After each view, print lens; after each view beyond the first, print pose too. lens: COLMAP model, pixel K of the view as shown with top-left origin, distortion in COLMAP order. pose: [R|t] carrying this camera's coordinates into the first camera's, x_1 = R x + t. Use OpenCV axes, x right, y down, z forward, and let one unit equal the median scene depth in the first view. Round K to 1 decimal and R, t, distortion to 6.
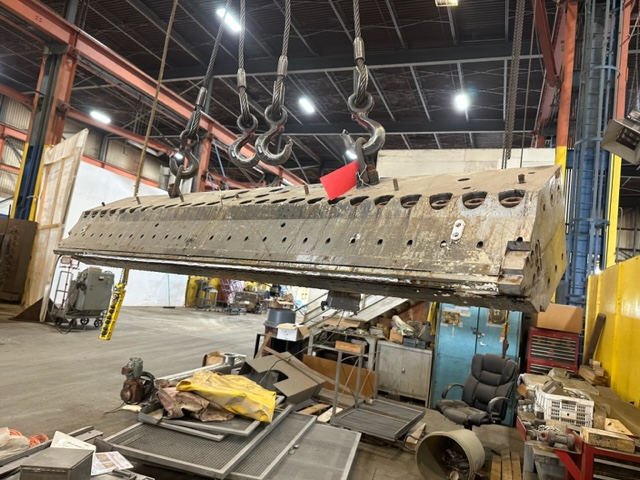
lens RADIAL K [[462.8, 0, 320.0], [0, 462.8, 240.0], [0, 0, 1]] dist [-0.004054, -0.000836]
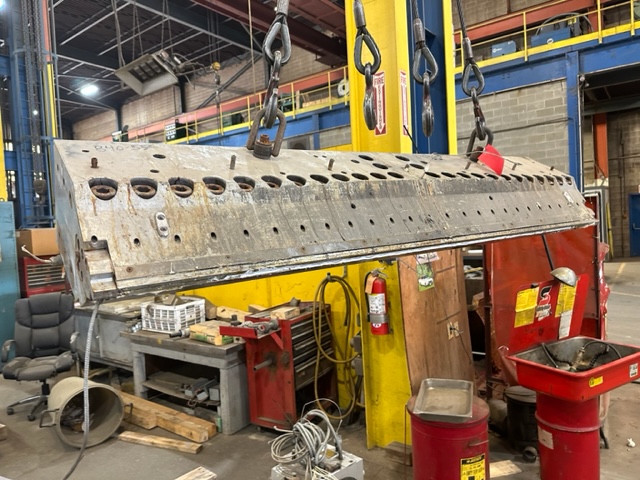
lens RADIAL K [[462.8, 0, 320.0], [0, 462.8, 240.0], [0, 0, 1]] dist [-0.004054, -0.000836]
pose [[0.253073, -0.185960, 0.949406, -0.720844], [-0.009787, 0.980810, 0.194720, -0.082256], [-0.967398, -0.058570, 0.246397, 0.584942]]
